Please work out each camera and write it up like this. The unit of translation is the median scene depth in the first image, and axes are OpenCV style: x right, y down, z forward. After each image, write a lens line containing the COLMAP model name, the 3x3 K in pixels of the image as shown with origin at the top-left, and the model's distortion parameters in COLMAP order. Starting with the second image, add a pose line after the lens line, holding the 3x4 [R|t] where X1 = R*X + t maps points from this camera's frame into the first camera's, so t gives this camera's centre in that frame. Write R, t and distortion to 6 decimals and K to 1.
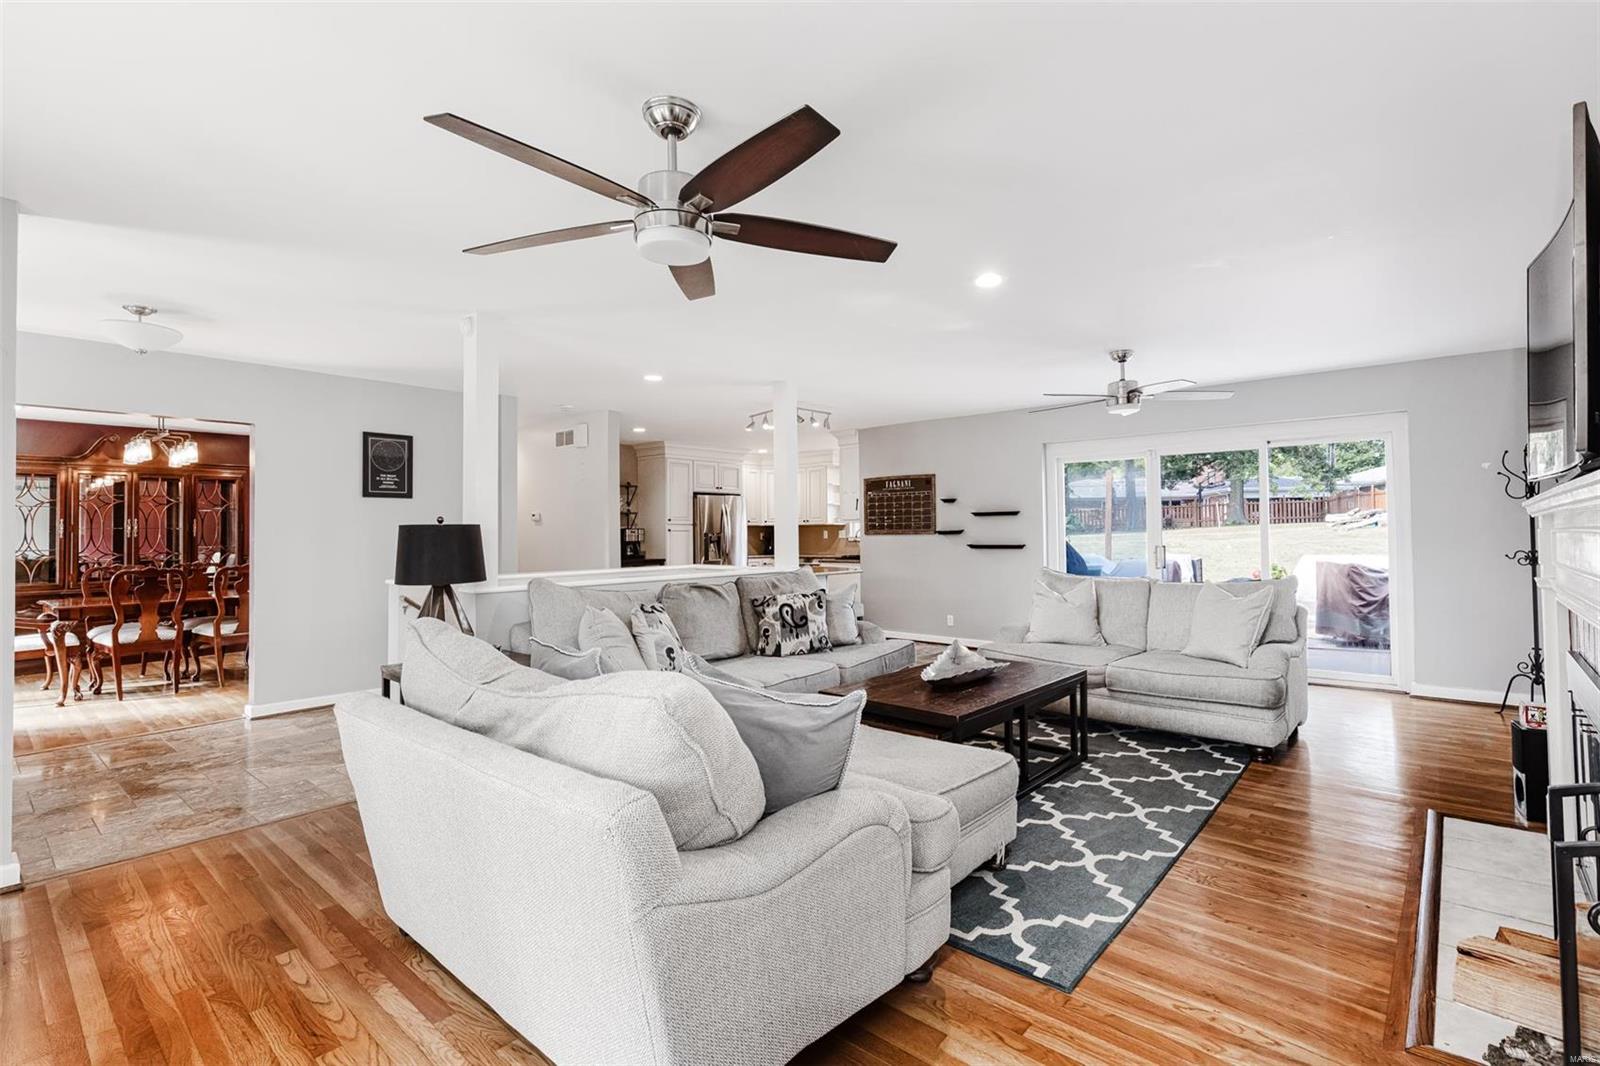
lens RADIAL K [[722.5, 0, 808.0], [0, 722.5, 528.0], [0, 0, 1]] dist [0.004974, -0.002366]
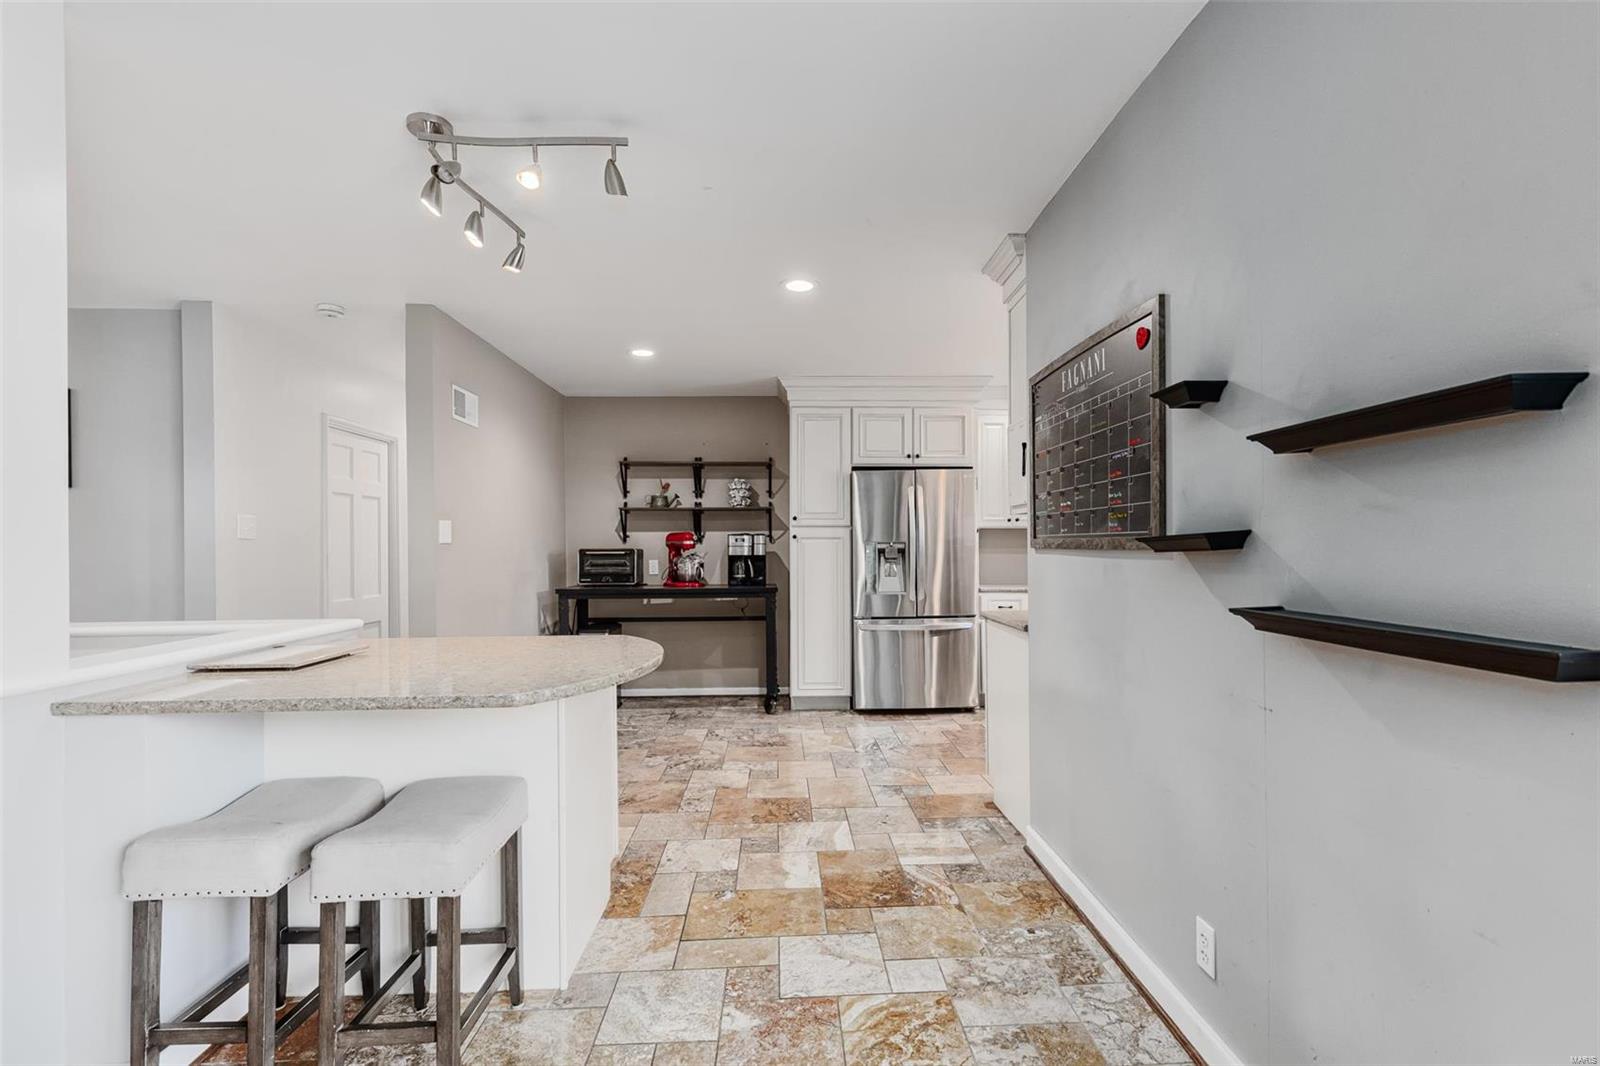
lens RADIAL K [[722.5, 0, 844.3], [0, 722.5, 545.2], [0, 0, 1]] dist [0.004974, -0.002366]
pose [[0.721407, 0.005312, -0.692491, 0.250855], [0.003486, 0.999930, 0.011302, 0.004191], [0.692502, -0.010567, 0.721338, 0.714836]]
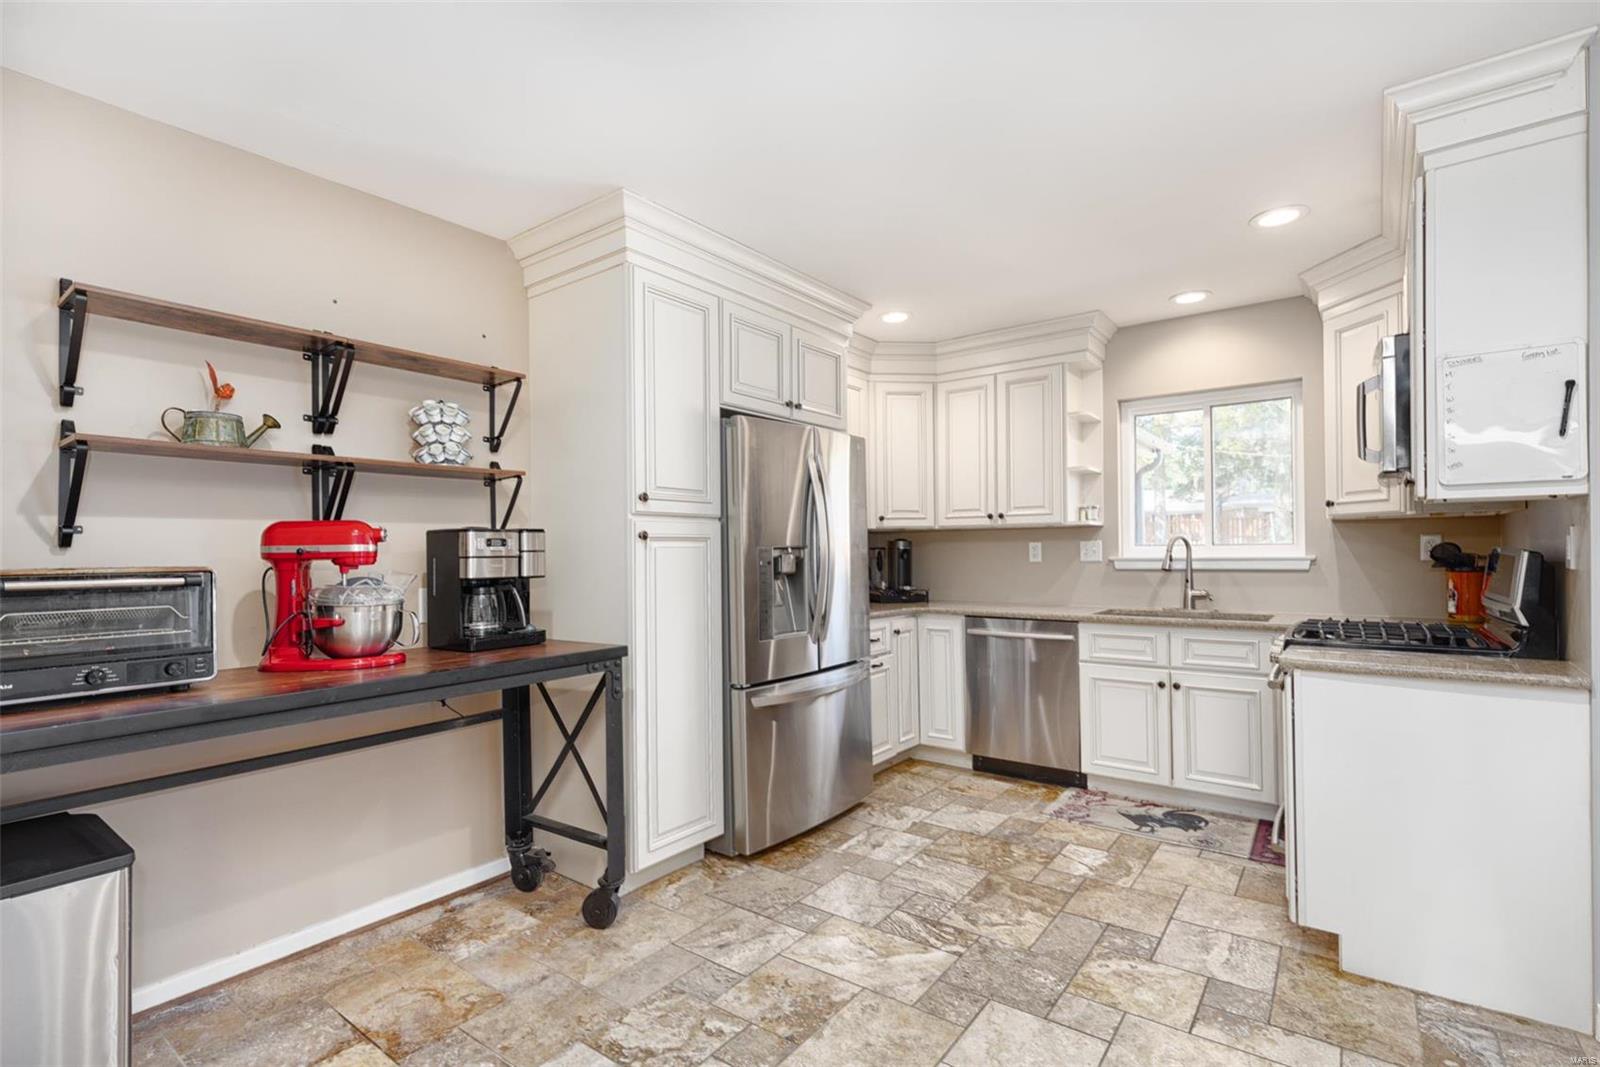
lens RADIAL K [[722.5, 0, 809.3], [0, 722.5, 549.3], [0, 0, 1]] dist [0.004974, -0.002366]
pose [[0.996582, -0.000255, 0.082614, -0.174306], [-0.000234, 0.999983, 0.005904, 0.007664], [-0.082614, -0.005903, 0.996564, 0.832909]]
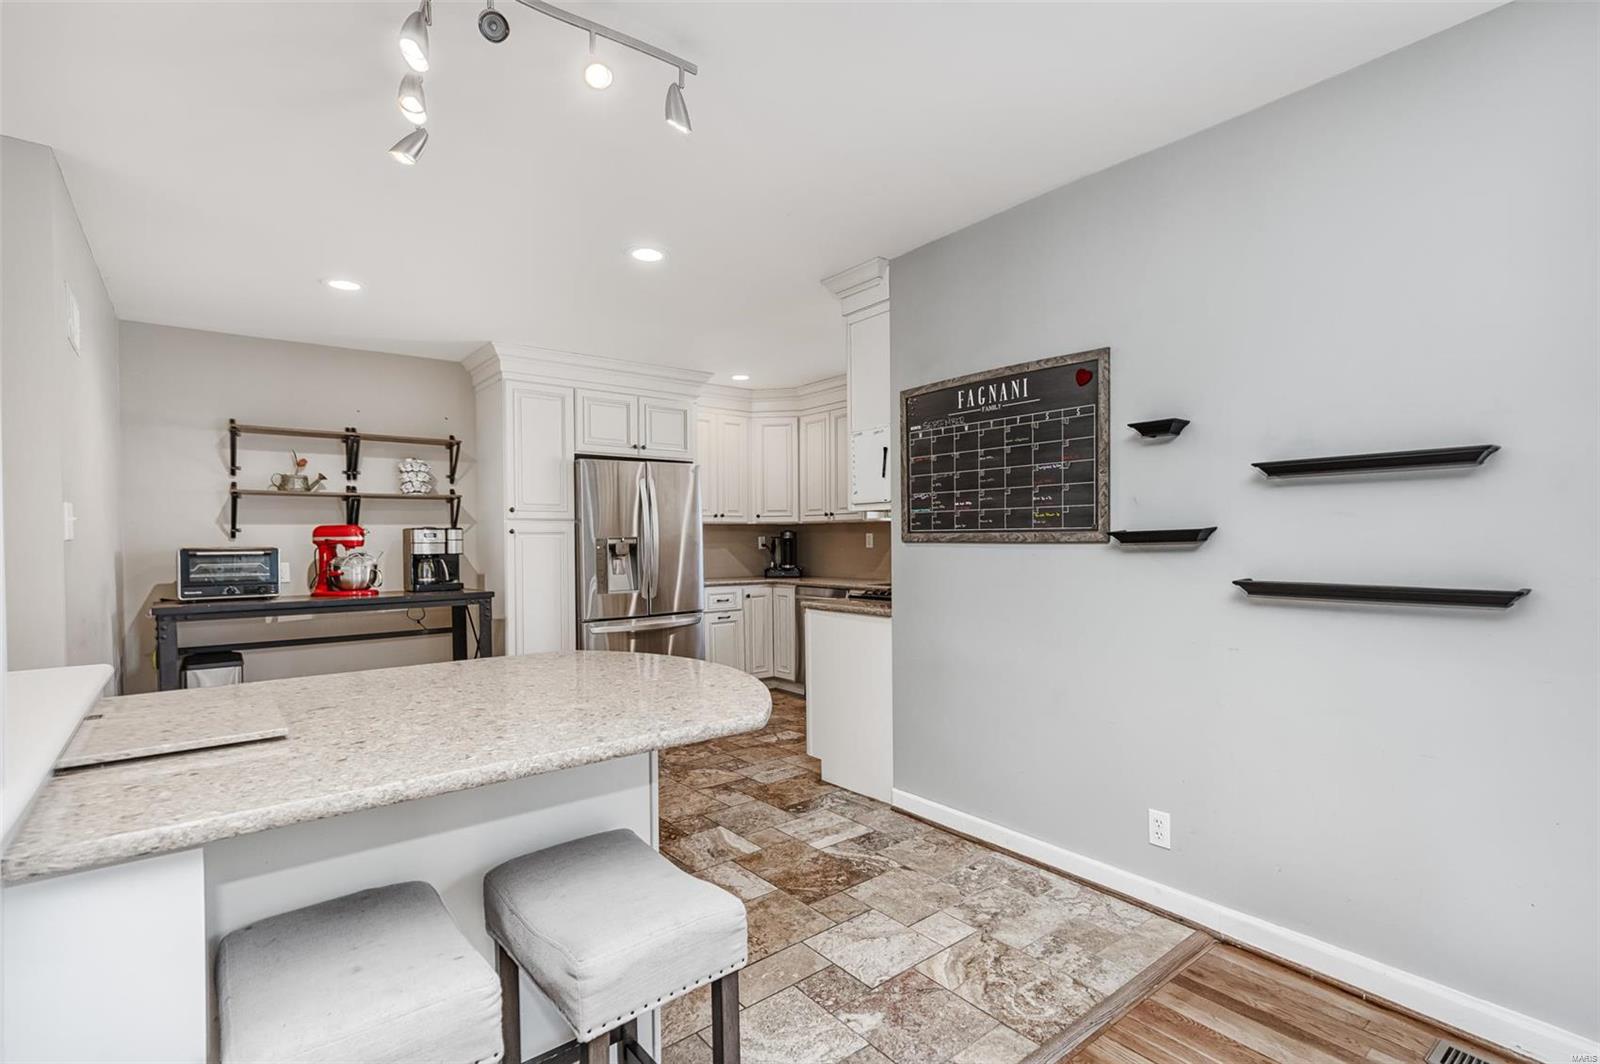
lens RADIAL K [[722.5, 0, 827.5], [0, 722.5, 549.0], [0, 0, 1]] dist [0.004974, -0.002366]
pose [[0.989335, 0.003350, -0.145621, 0.096237], [0.000117, 0.999717, 0.023796, 0.004145], [0.145659, -0.023560, 0.989054, 0.636439]]
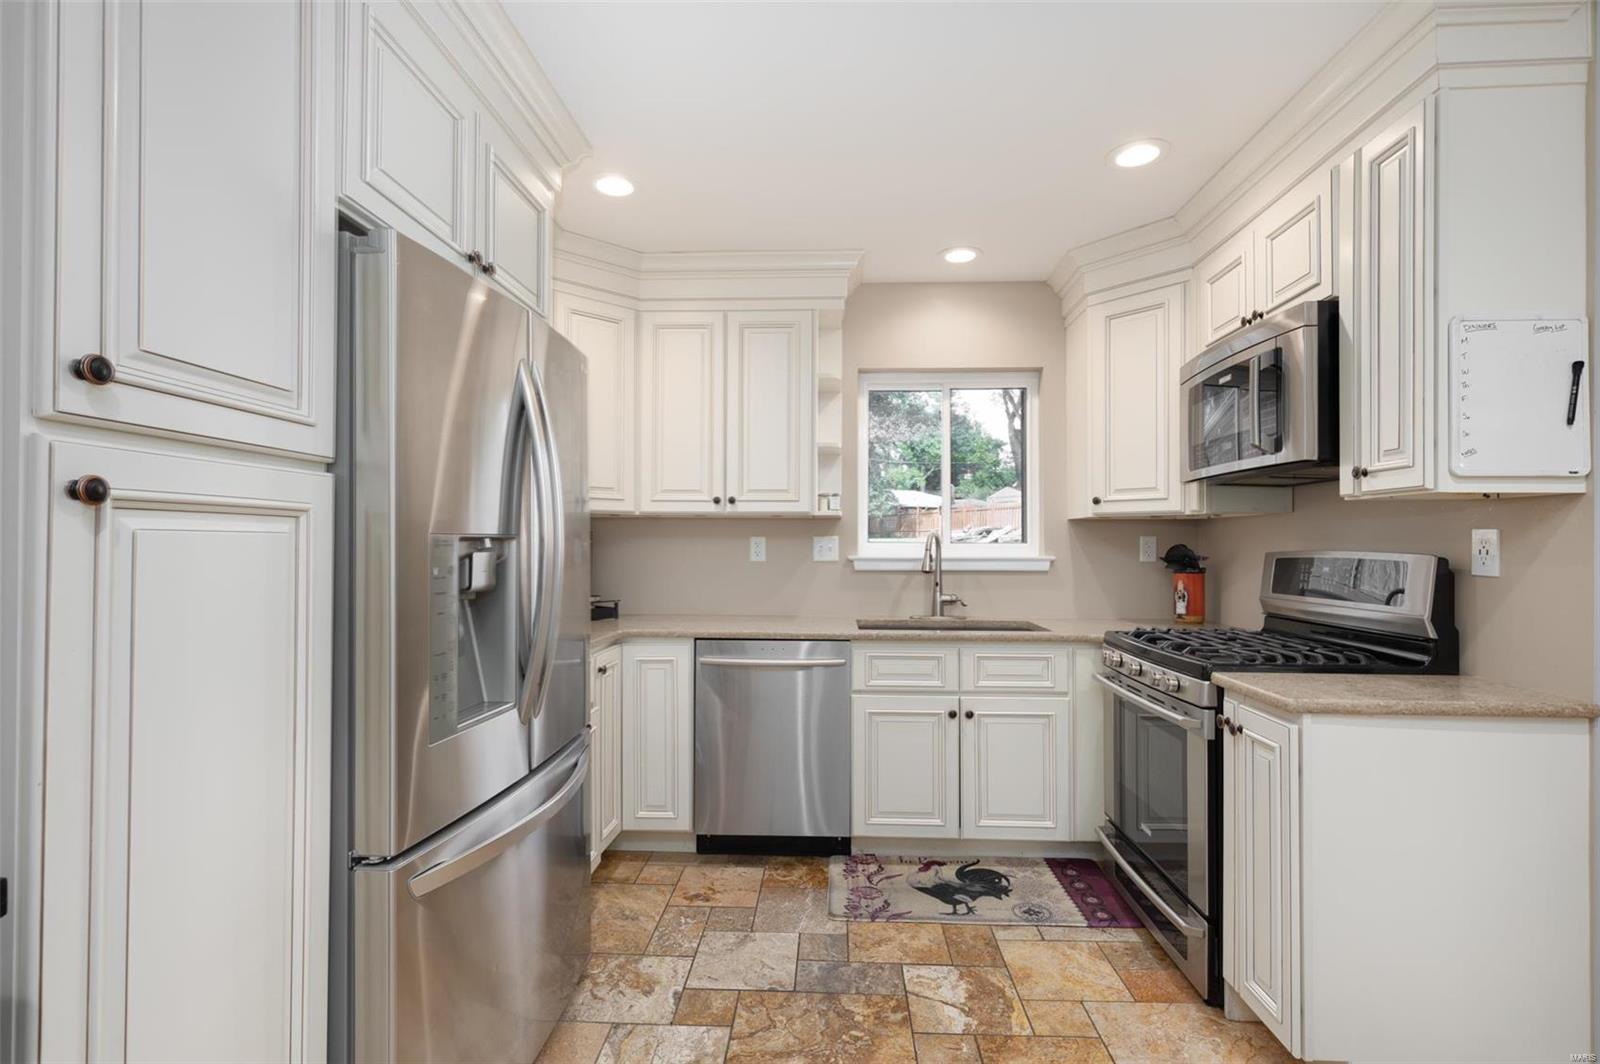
lens RADIAL K [[722.5, 0, 801.2], [0, 722.5, 536.1], [0, 0, 1]] dist [0.004974, -0.002366]
pose [[0.784357, 0.018948, 0.620020, -0.203775], [-0.016609, 0.999817, -0.009544, 0.008898], [-0.620087, -0.002812, 0.784528, 1.006306]]
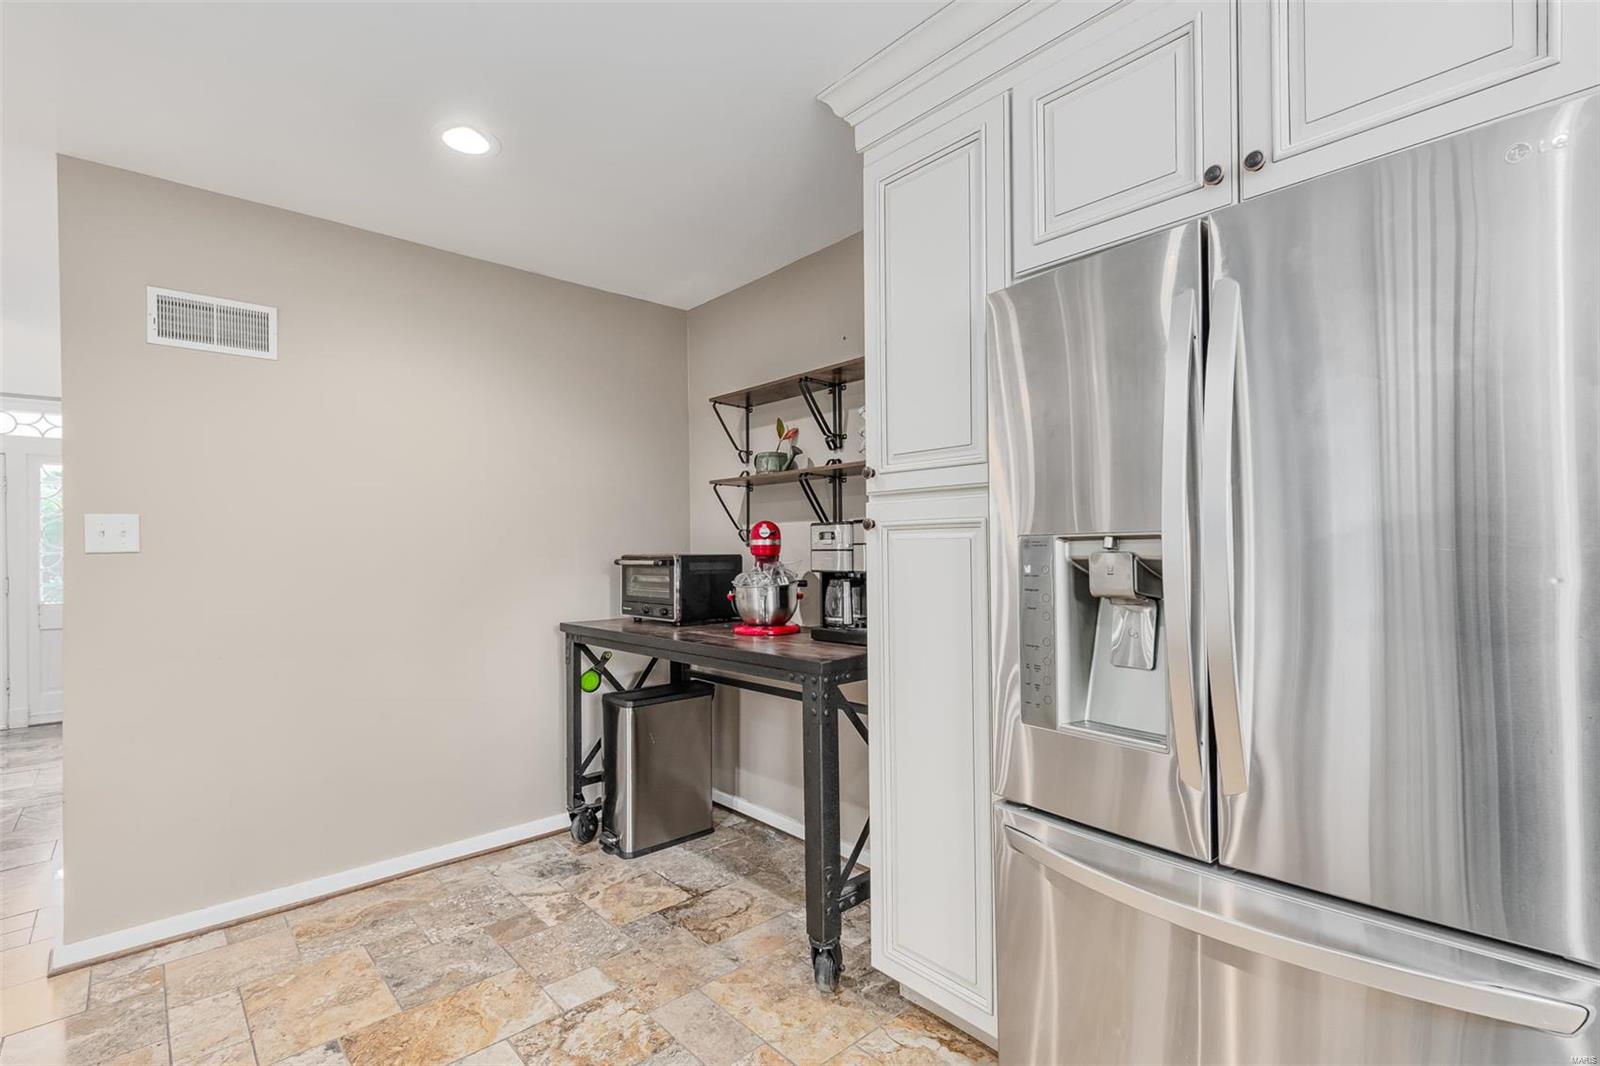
lens RADIAL K [[722.5, 0, 823.9], [0, 722.5, 547.6], [0, 0, 1]] dist [0.004974, -0.002366]
pose [[-0.087109, 0.007508, -0.996170, 0.008302], [0.018253, 0.999816, 0.005939, 0.009500], [0.996032, -0.017666, -0.087230, 1.146407]]
